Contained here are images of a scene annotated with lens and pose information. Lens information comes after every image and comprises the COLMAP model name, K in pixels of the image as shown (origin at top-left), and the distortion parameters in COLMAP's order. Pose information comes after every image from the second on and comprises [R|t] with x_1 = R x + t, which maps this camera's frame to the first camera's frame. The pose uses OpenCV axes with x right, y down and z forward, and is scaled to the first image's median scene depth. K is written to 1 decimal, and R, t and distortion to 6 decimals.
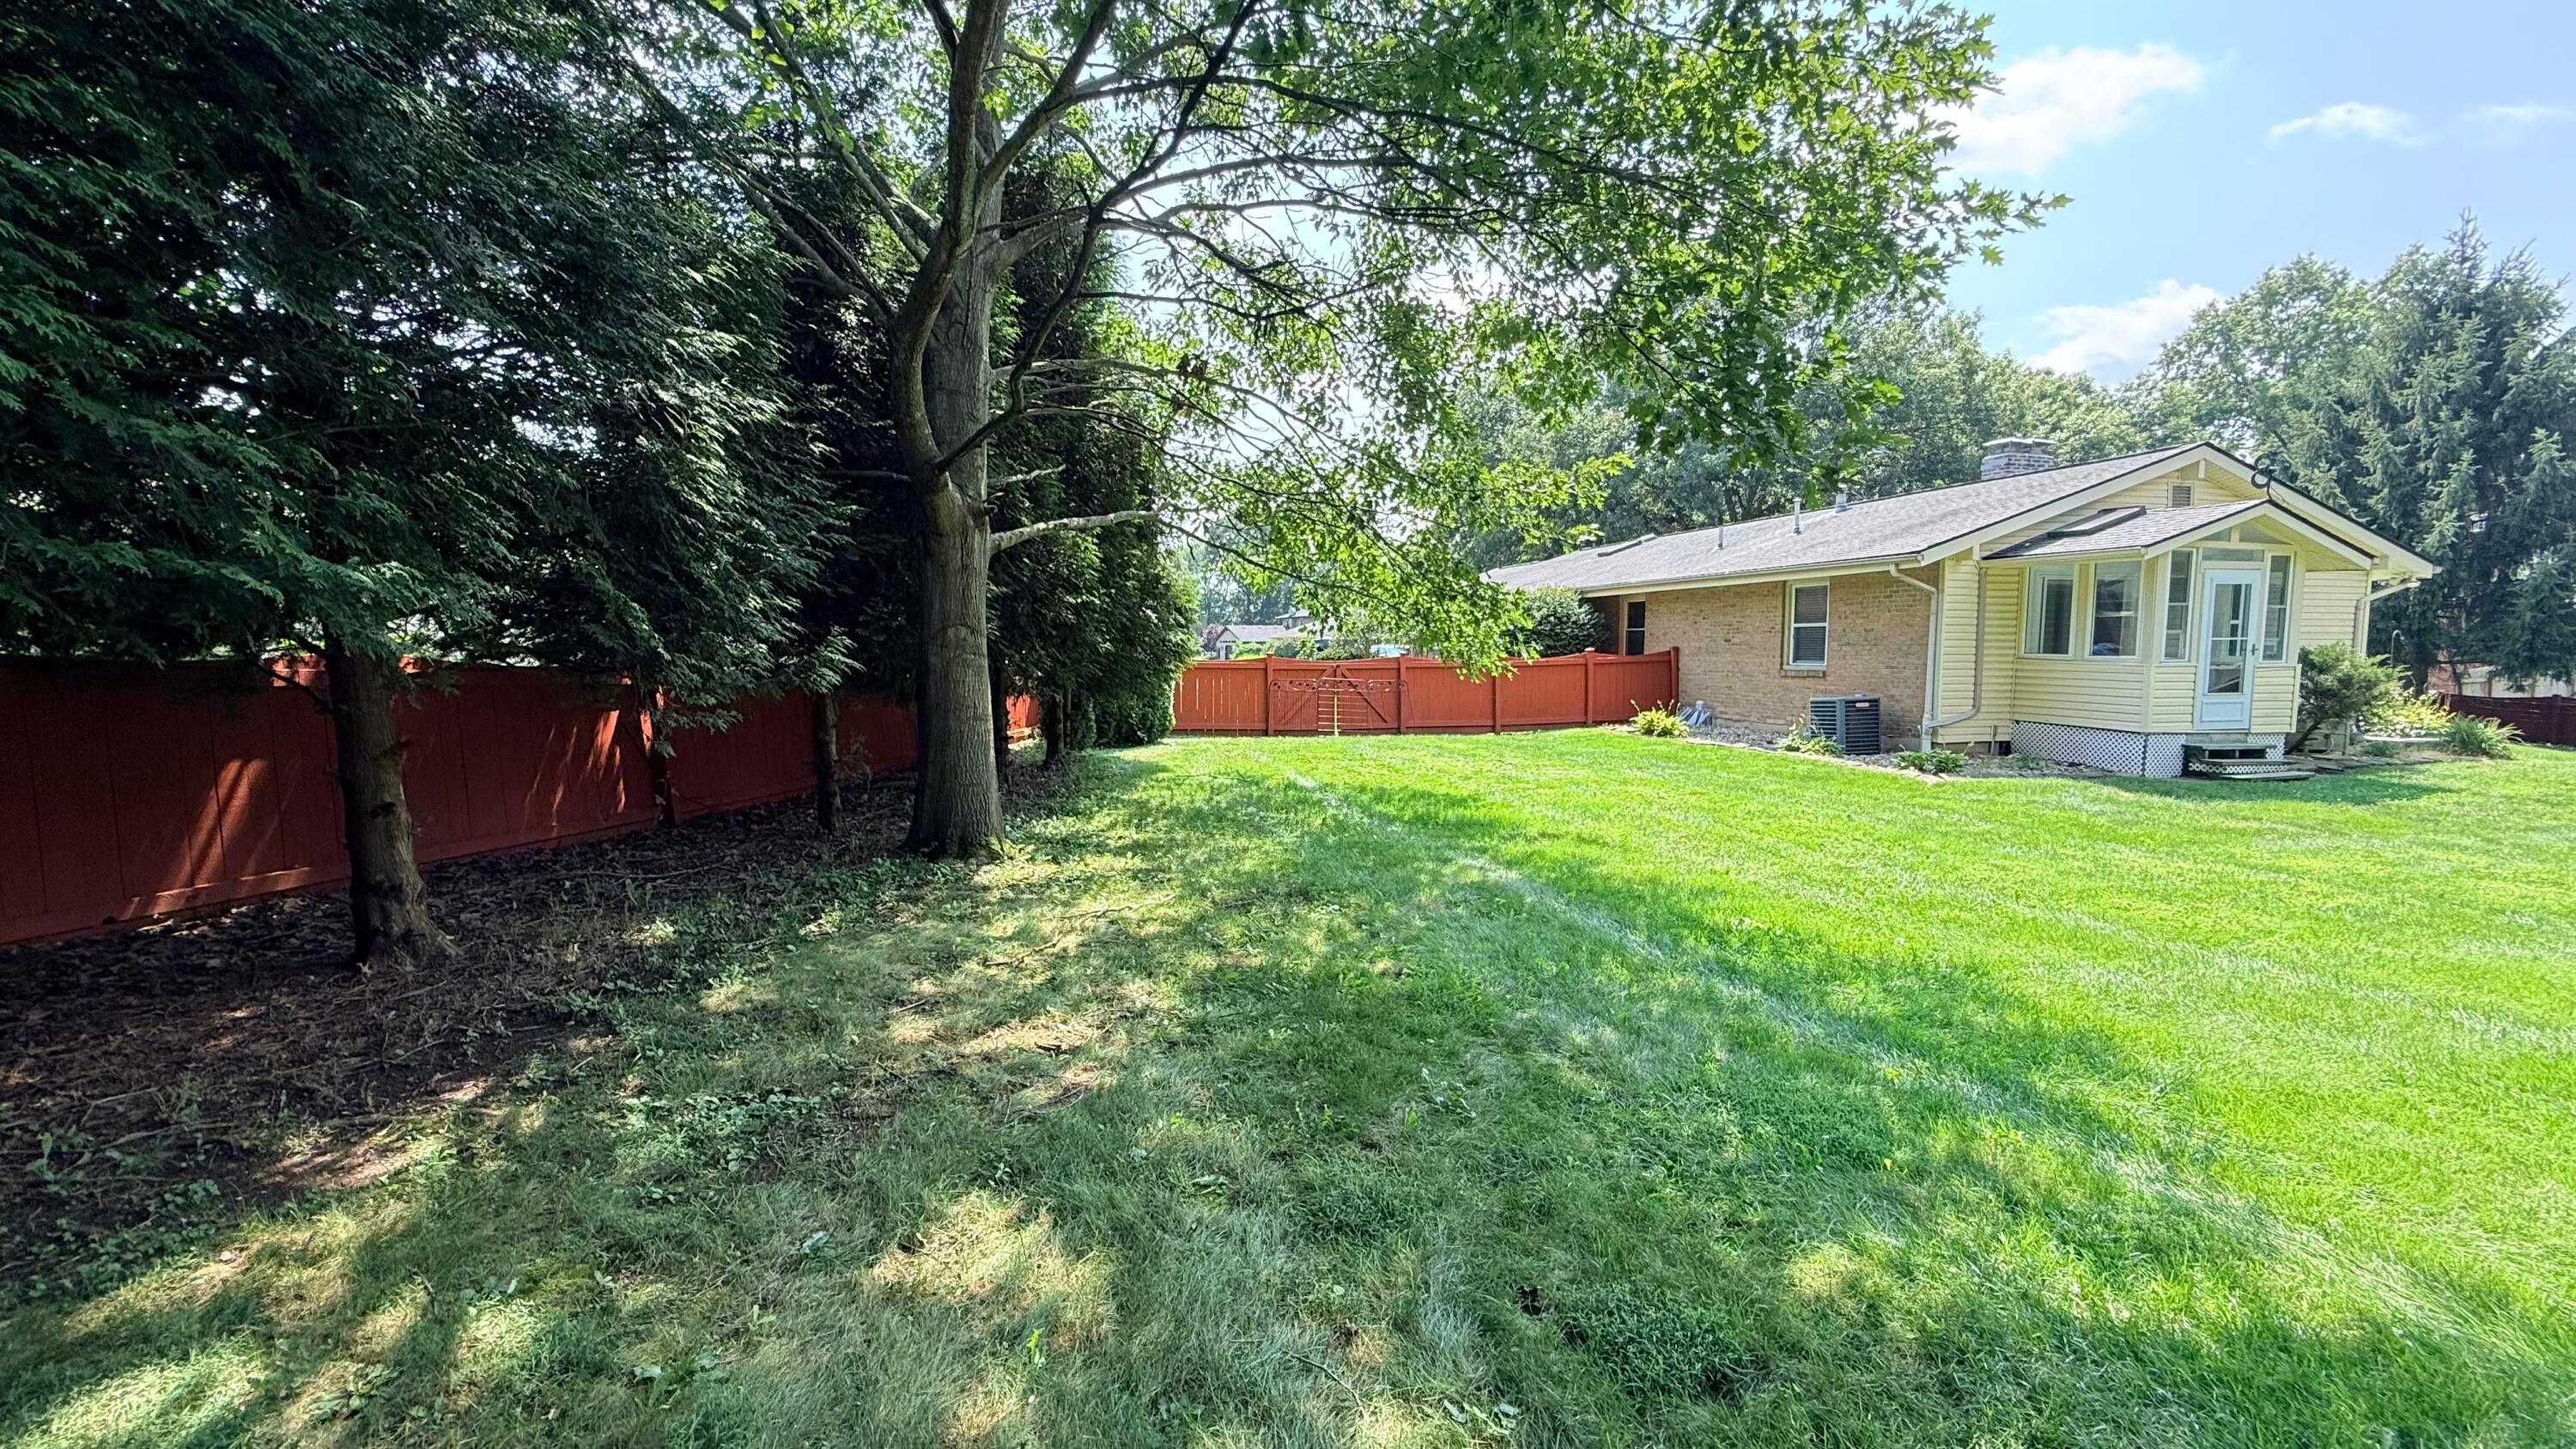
lens RADIAL K [[1028.6, 0, 1271.0], [0, 1028.6, 731.5], [0, 0, 1]] dist [-0.000665, 0.000248]
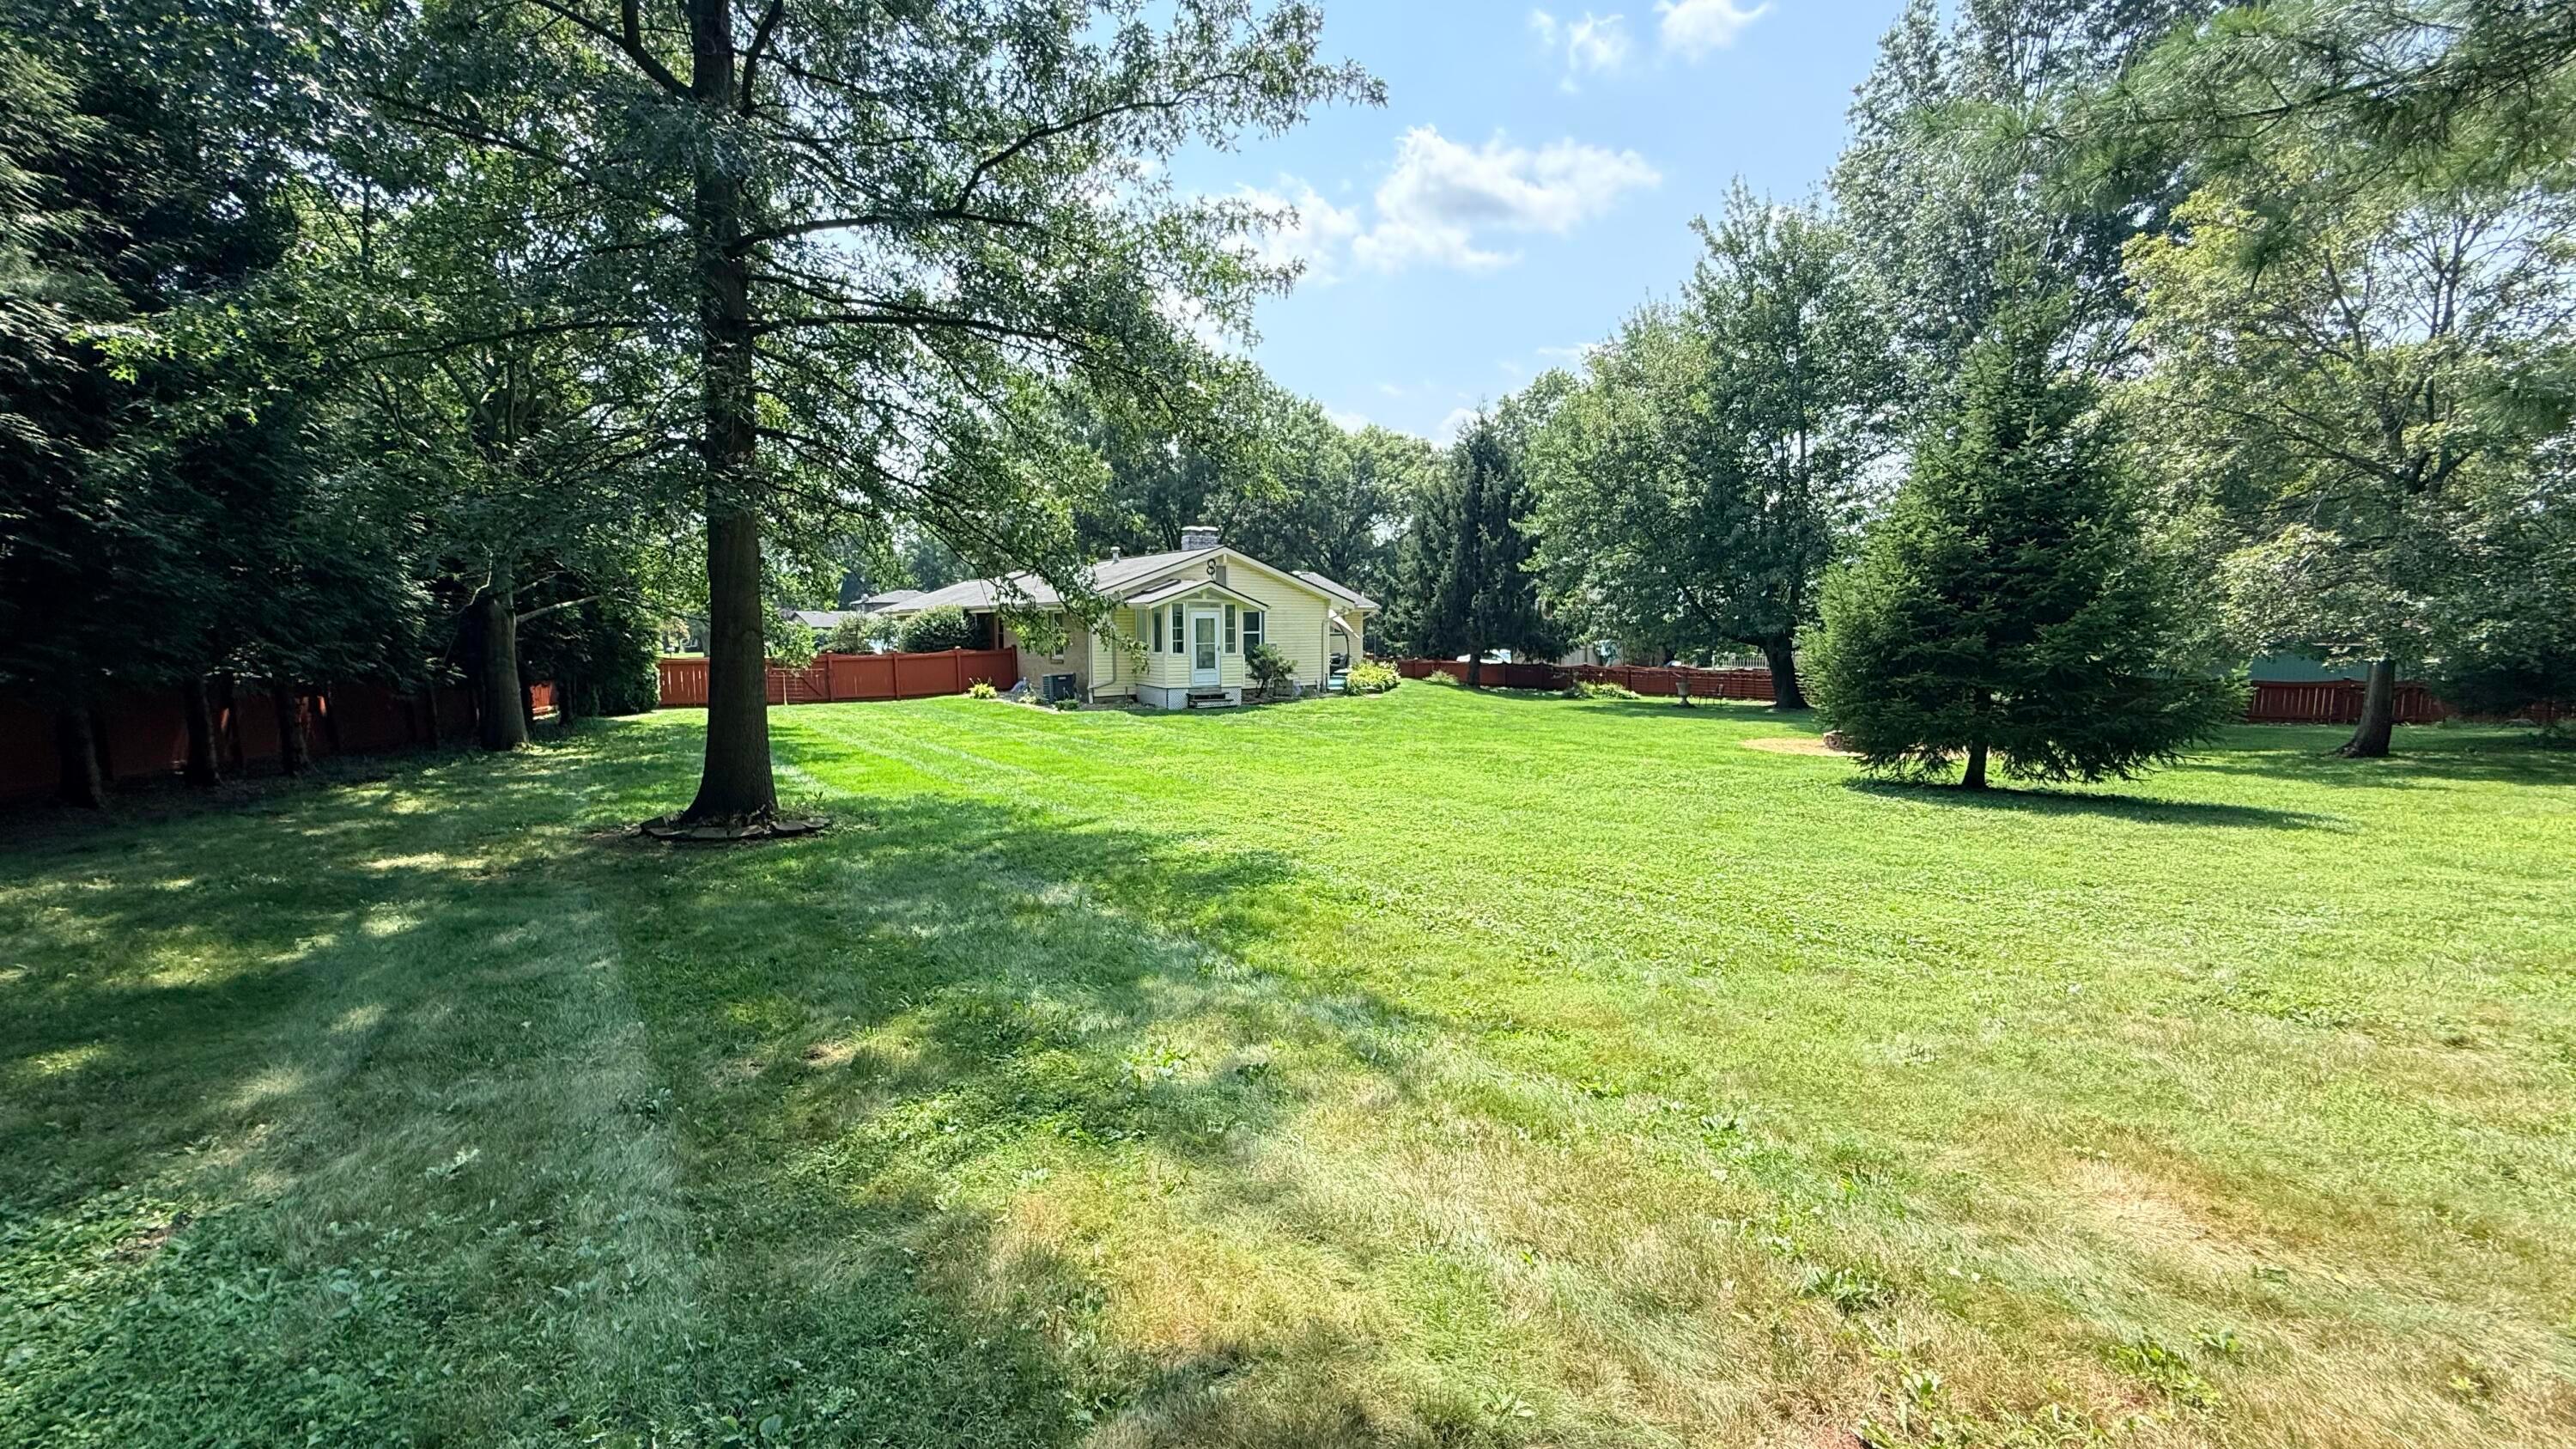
lens RADIAL K [[1034.8, 0, 1277.6], [0, 1034.8, 720.5], [0, 0, 1]] dist [0.002100, 0.000214]
pose [[0.931771, -0.039236, 0.360920, 0.264063], [0.035585, 0.999226, 0.016757, 0.037722], [-0.361298, -0.002770, 0.932446, -1.007569]]
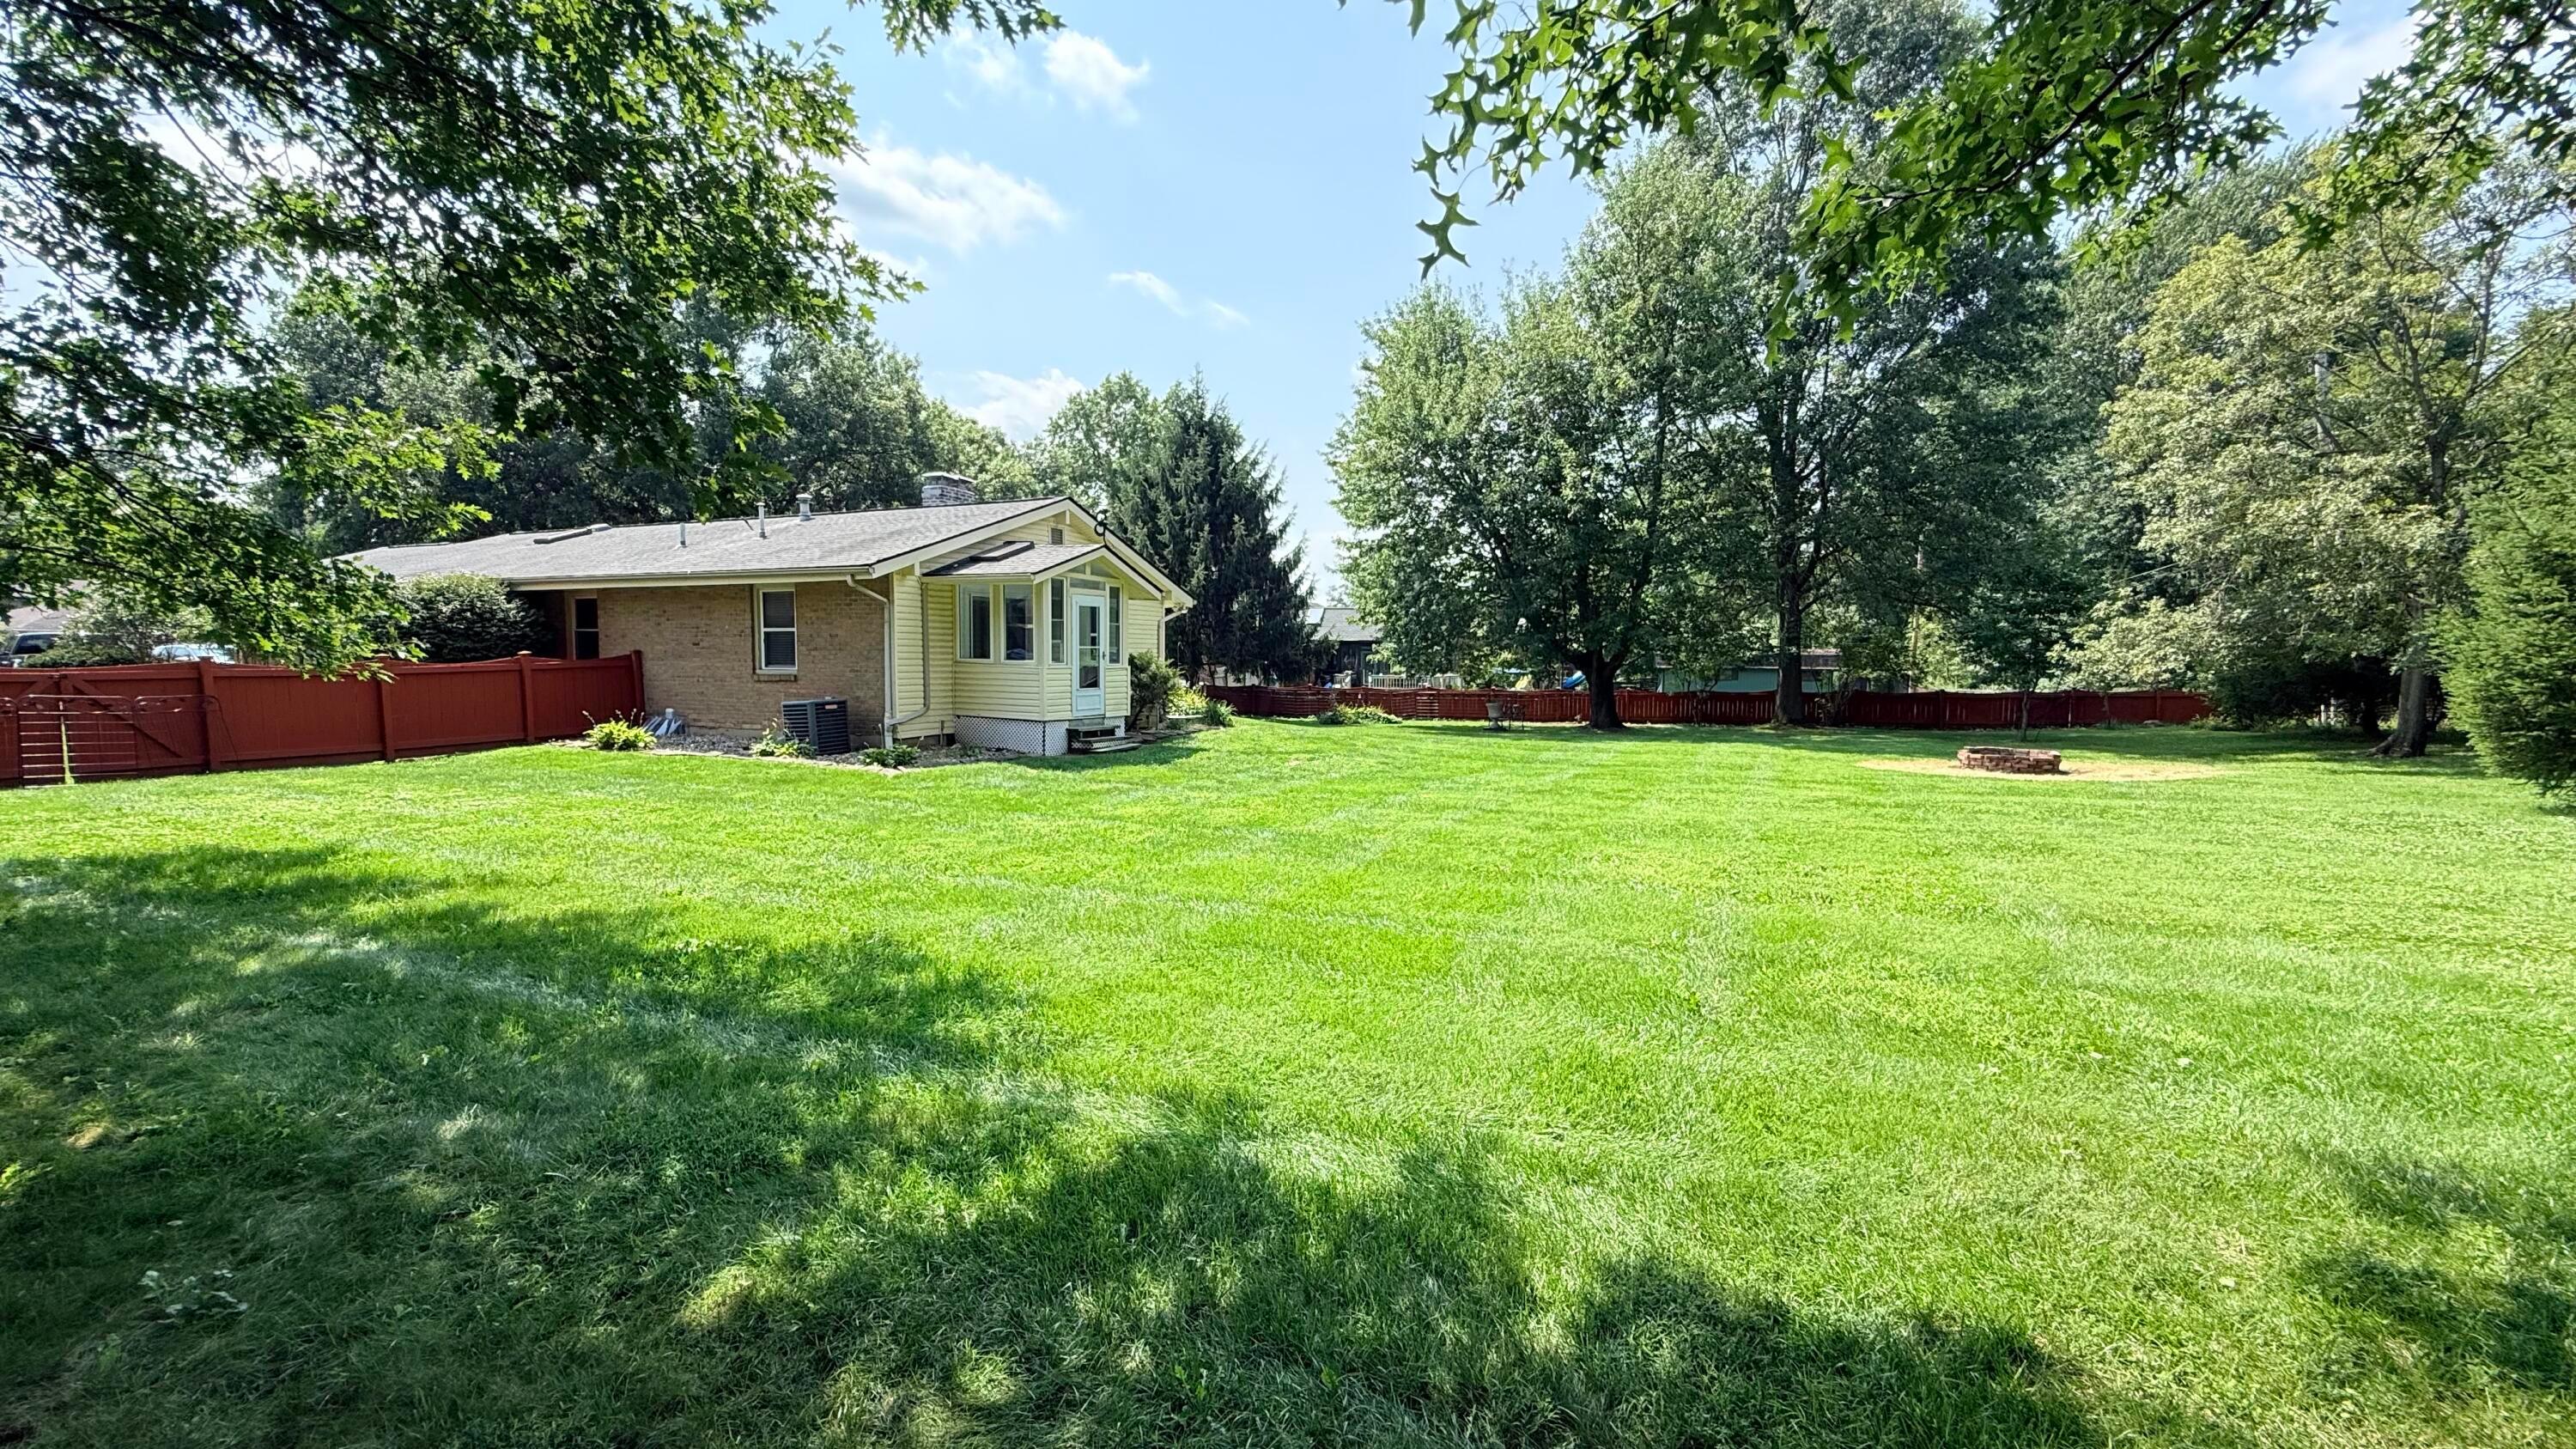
lens RADIAL K [[1034.8, 0, 1277.6], [0, 1034.8, 720.5], [0, 0, 1]] dist [0.002100, 0.000214]
pose [[0.610859, -0.046873, 0.790351, 0.019557], [0.058327, 0.998198, 0.014119, -0.000460], [-0.789588, 0.037474, 0.612492, -0.005576]]
